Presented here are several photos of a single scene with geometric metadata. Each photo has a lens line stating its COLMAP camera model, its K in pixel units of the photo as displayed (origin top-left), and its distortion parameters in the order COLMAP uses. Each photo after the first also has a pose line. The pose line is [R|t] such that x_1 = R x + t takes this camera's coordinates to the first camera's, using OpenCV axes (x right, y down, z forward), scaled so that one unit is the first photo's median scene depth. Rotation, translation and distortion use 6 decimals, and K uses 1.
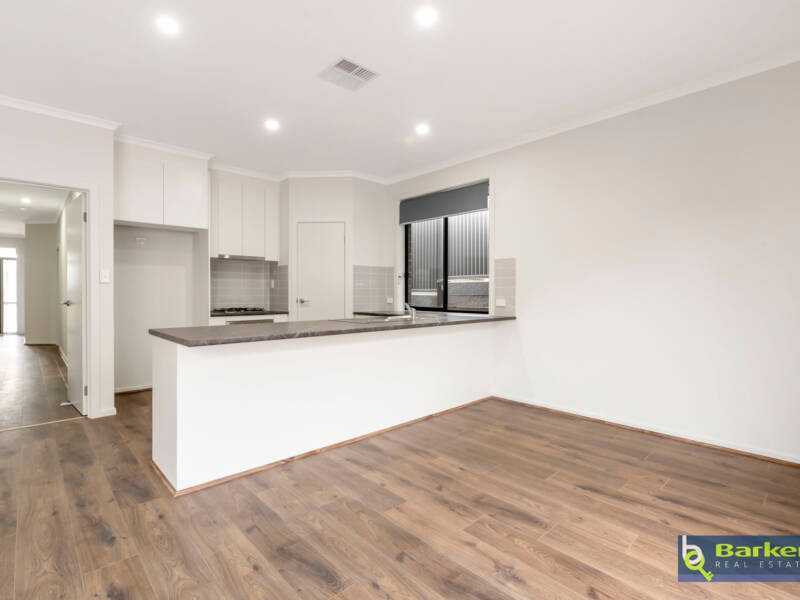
lens RADIAL K [[399.8, 0, 400.0], [0, 399.8, 300.0], [0, 0, 1]] dist [0.001212, -0.000504]
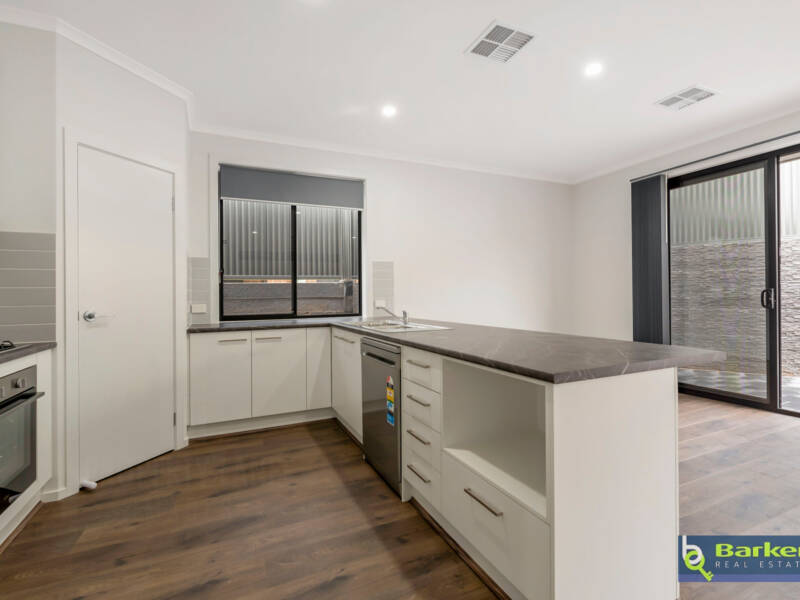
lens RADIAL K [[385.3, 0, 390.9], [0, 385.3, 299.5], [0, 0, 1]] dist [0.000673, -0.000648]
pose [[0.331877, -0.017056, 0.943168, -0.960587], [0.032639, 0.999445, 0.006589, -0.013781], [-0.942758, 0.028597, 0.332250, 0.908392]]
